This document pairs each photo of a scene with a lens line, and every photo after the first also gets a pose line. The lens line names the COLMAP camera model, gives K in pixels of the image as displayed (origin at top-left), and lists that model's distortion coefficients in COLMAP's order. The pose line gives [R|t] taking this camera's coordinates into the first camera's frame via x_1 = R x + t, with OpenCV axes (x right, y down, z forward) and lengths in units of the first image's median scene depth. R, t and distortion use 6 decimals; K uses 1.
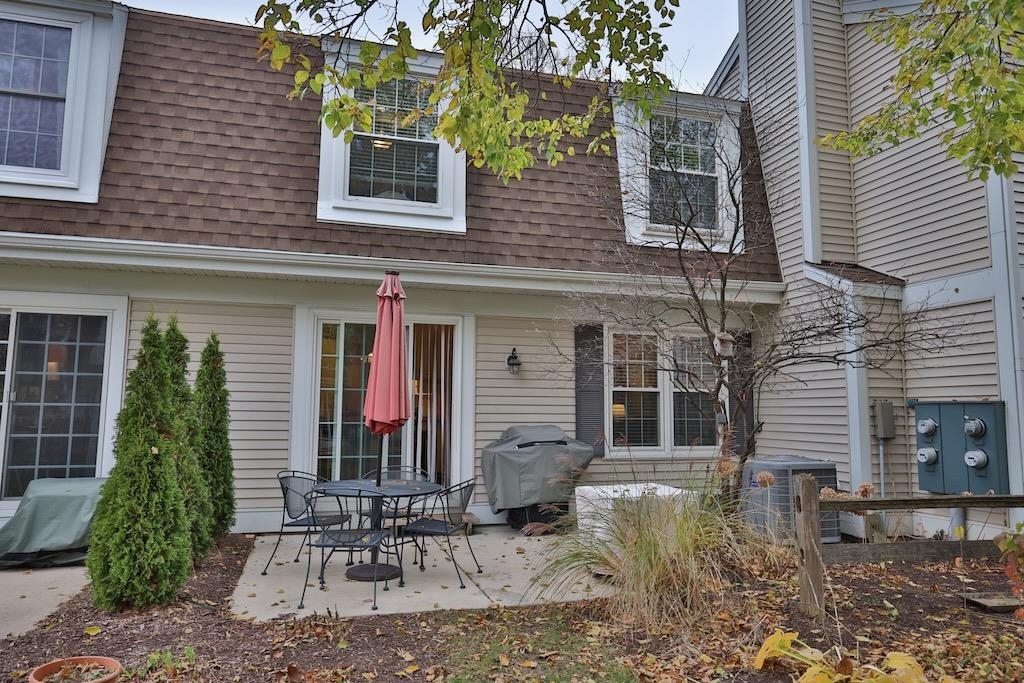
lens RADIAL K [[687.3, 0, 512.0], [0, 687.3, 341.5], [0, 0, 1]] dist [-0.010302, 0.000321]
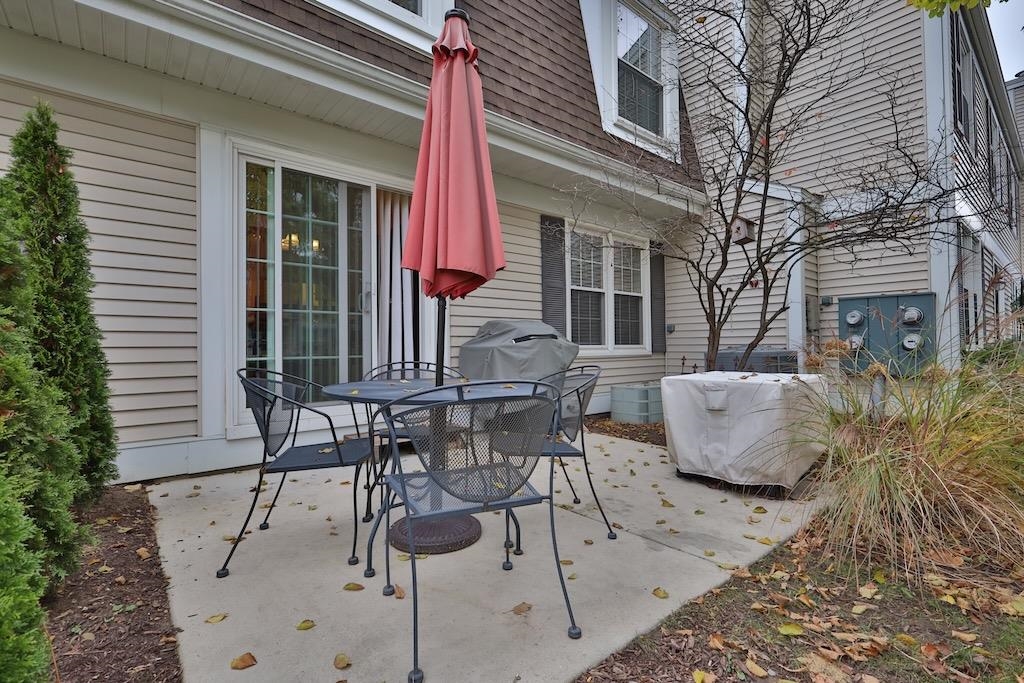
lens RADIAL K [[470.6, 0, 512.0], [0, 470.6, 341.5], [0, 0, 1]] dist [0.001175, 0.000079]
pose [[0.913877, -0.008896, 0.405894, -0.233804], [-0.027578, 0.996091, 0.083923, 0.106132], [-0.405053, -0.087888, 0.910059, 0.474811]]
